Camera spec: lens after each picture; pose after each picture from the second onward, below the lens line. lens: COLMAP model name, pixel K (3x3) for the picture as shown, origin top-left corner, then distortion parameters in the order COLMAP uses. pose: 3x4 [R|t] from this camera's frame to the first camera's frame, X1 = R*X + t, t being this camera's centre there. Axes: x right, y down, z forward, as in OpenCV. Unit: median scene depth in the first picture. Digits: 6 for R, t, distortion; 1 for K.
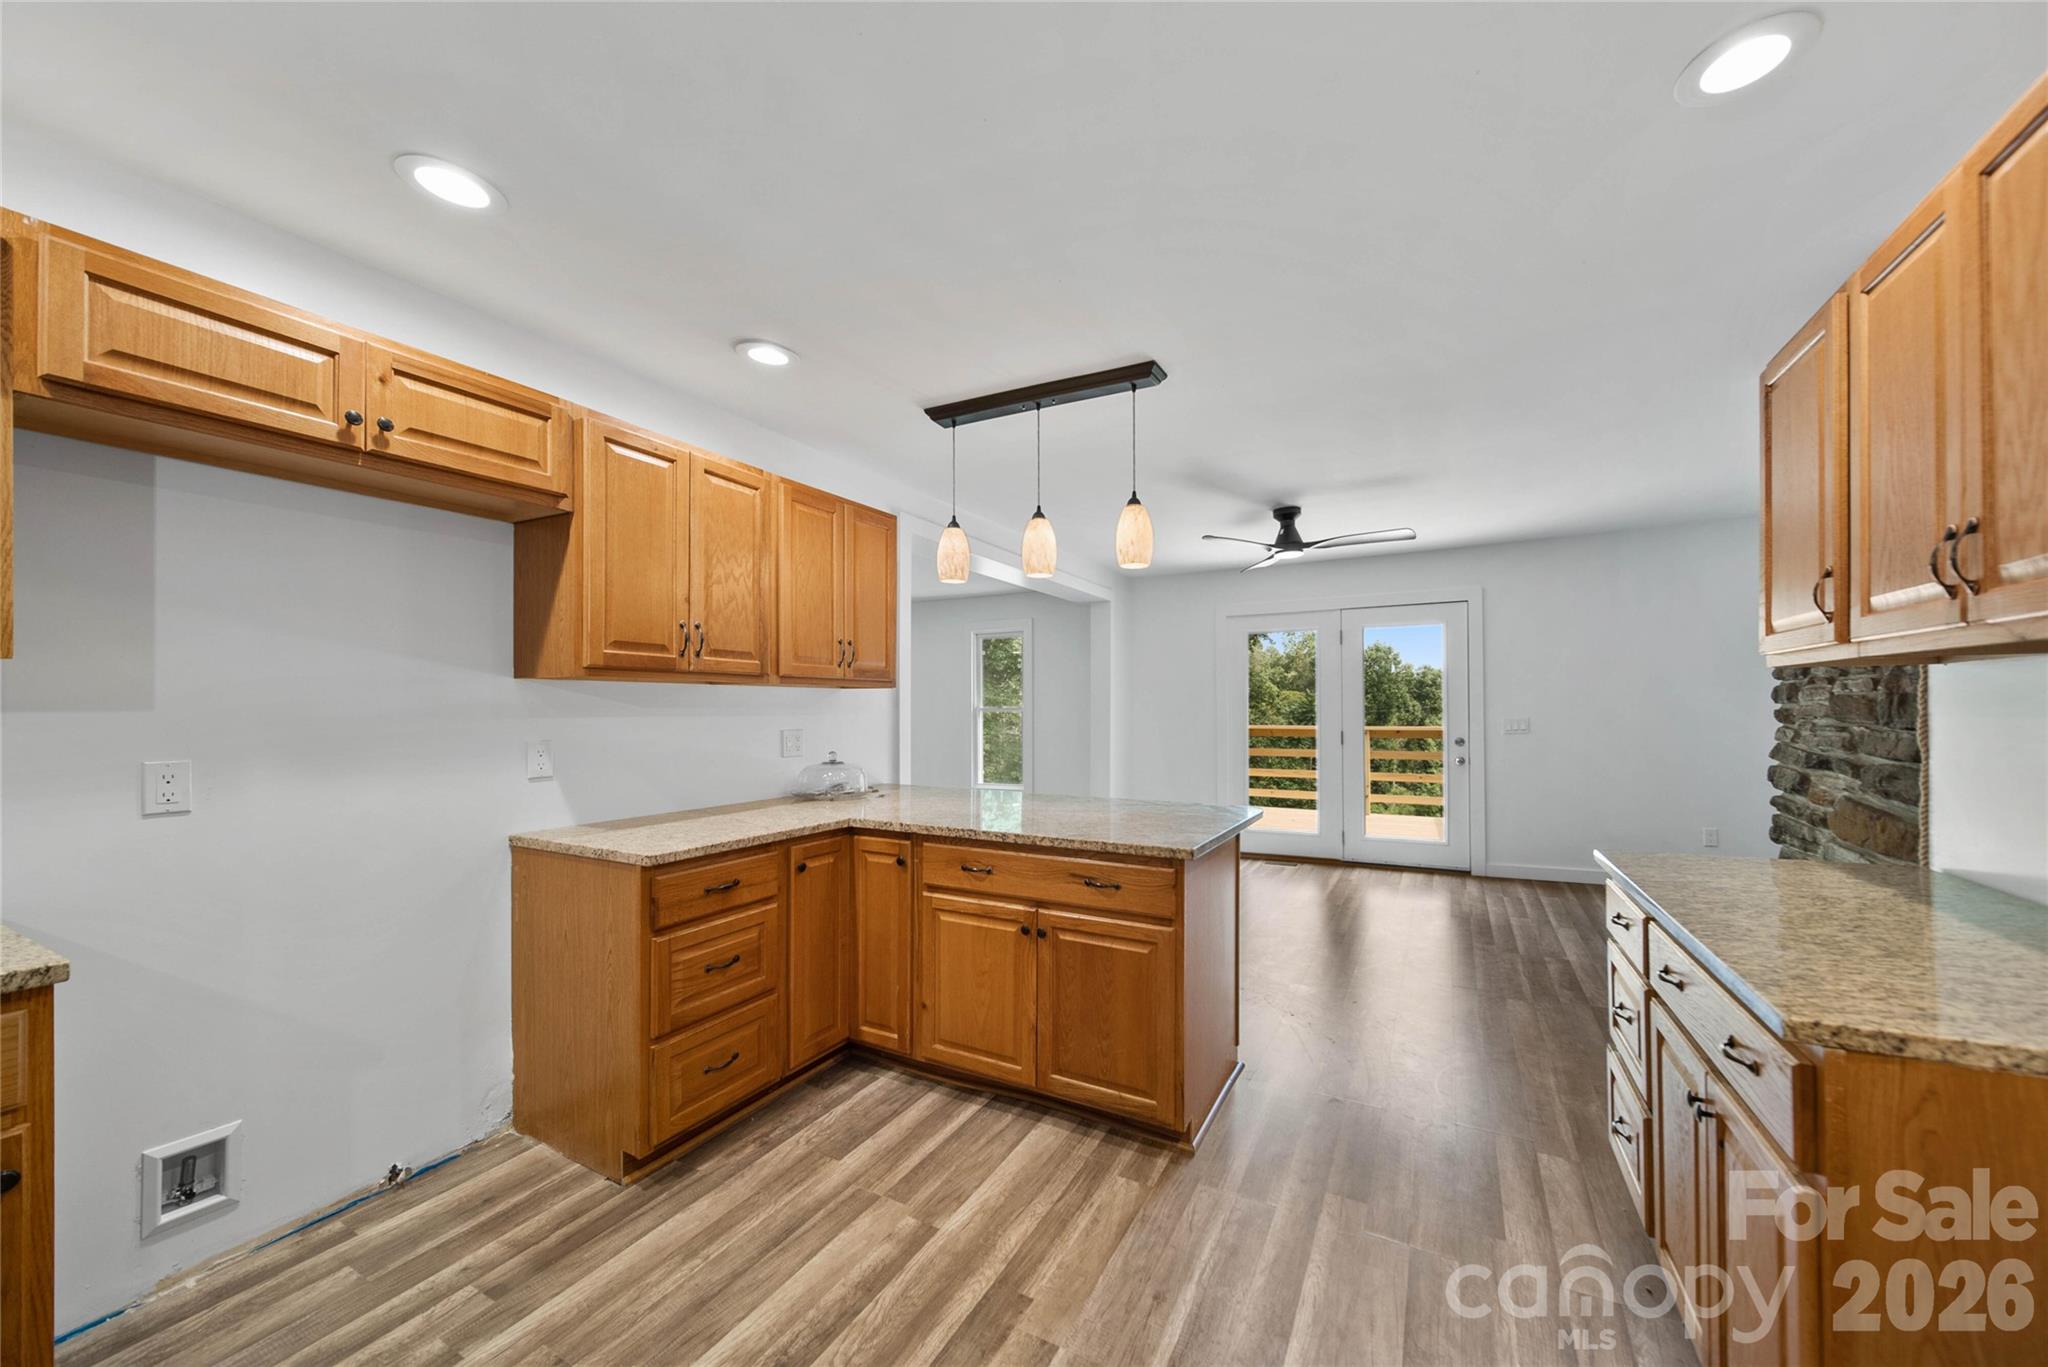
lens RADIAL K [[742.0, 0, 1067.4], [0, 742.0, 695.3], [0, 0, 1]] dist [0.000079, -0.000095]
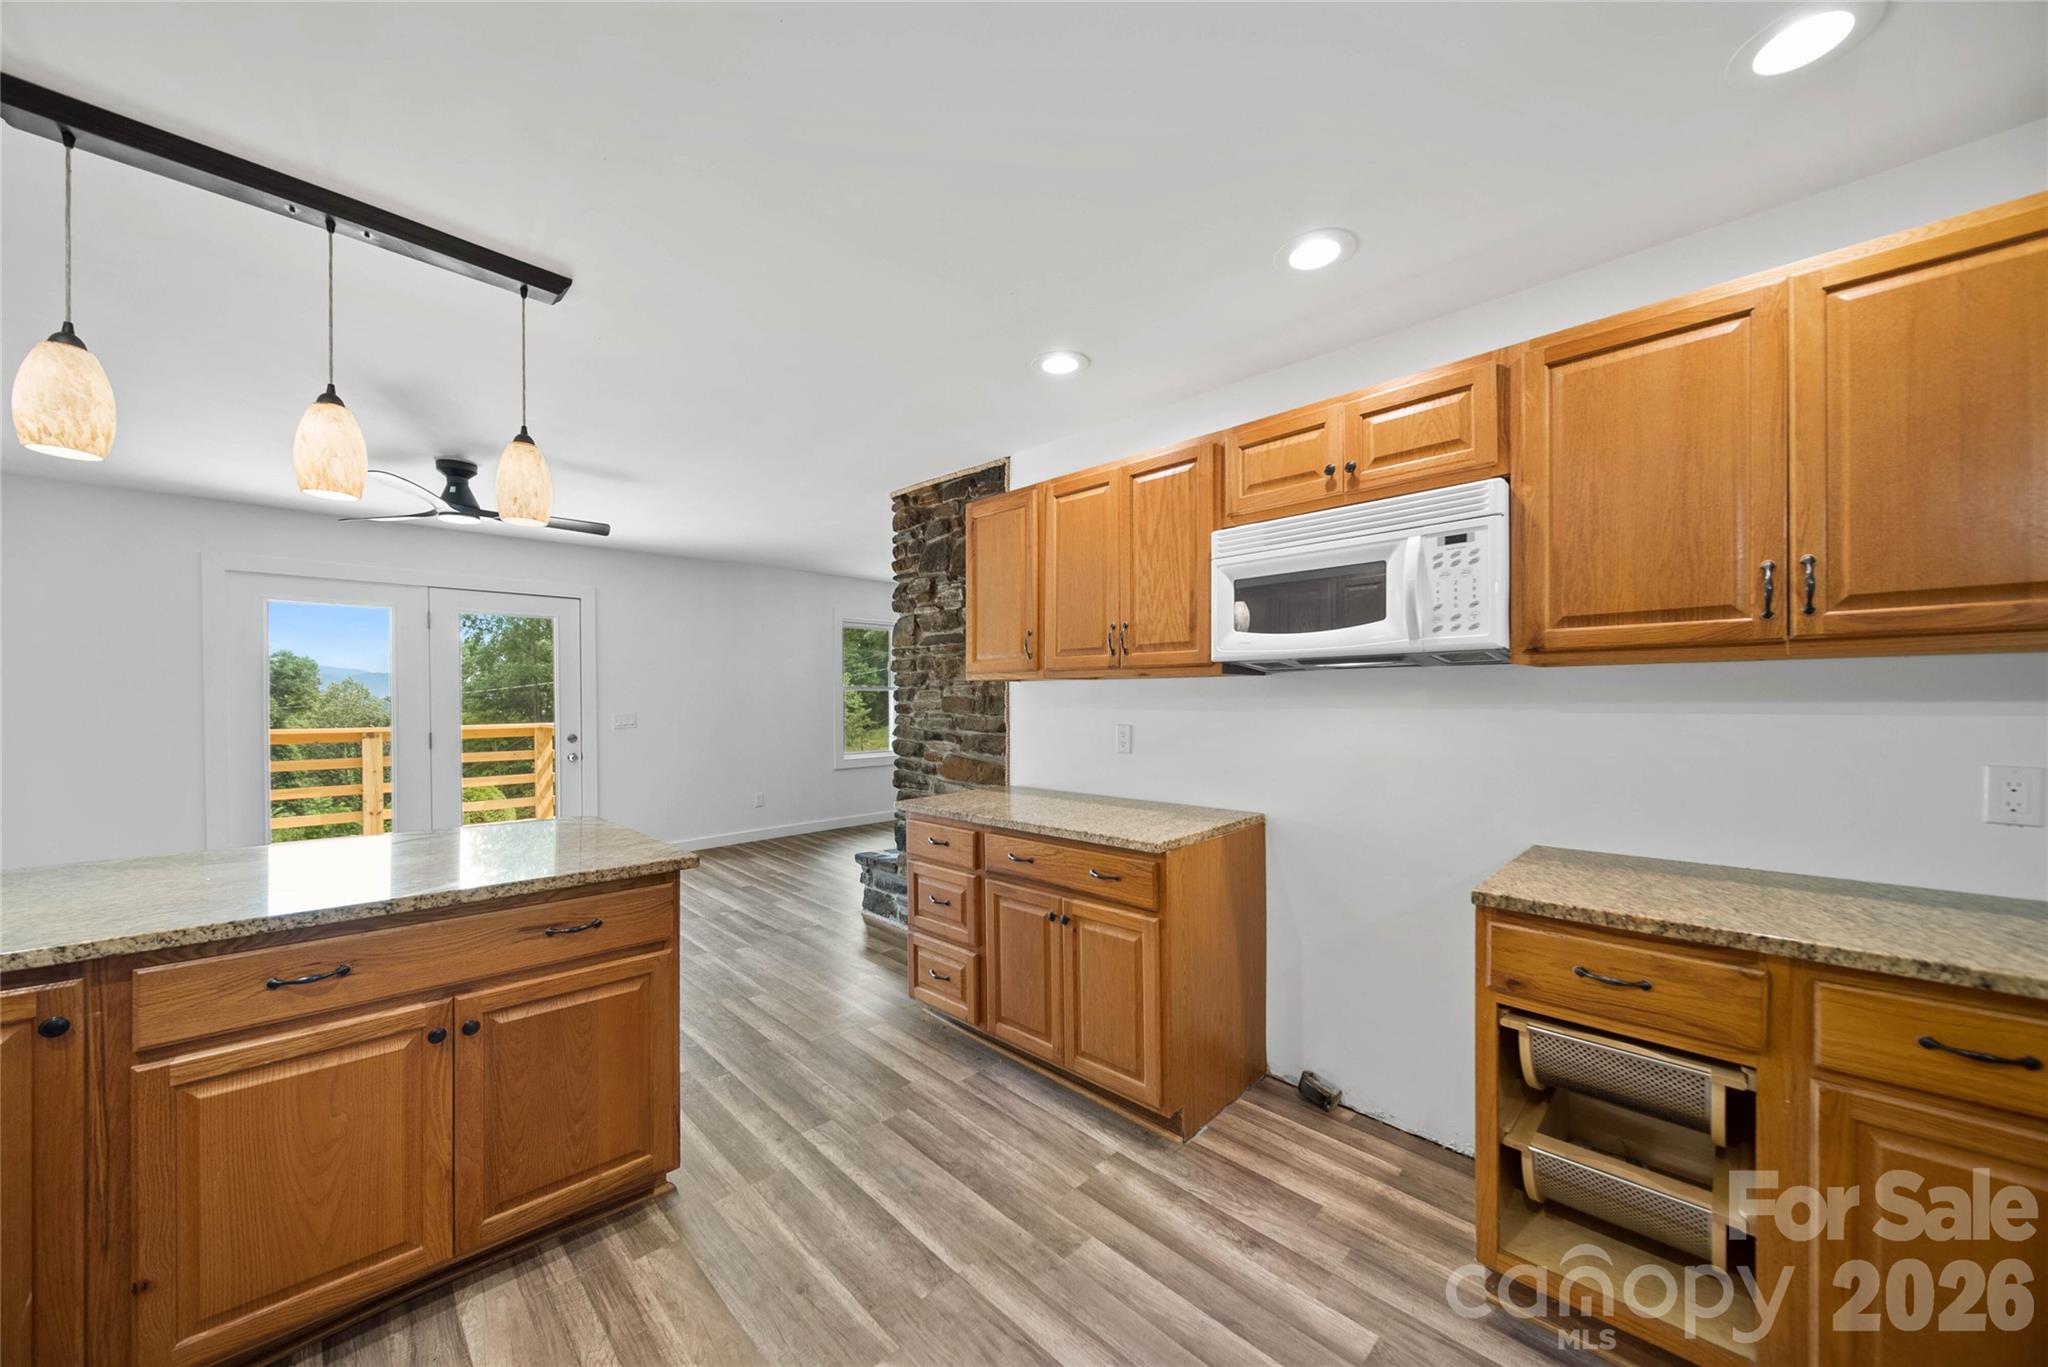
lens RADIAL K [[723.5, 0, 1021.1], [0, 723.5, 692.4], [0, 0, 1]] dist [-0.006421, -0.000273]
pose [[0.313575, 0.015154, 0.949443, -0.535681], [-0.014961, 0.999827, -0.011017, 0.005941], [-0.949446, -0.010750, 0.313747, 0.311069]]
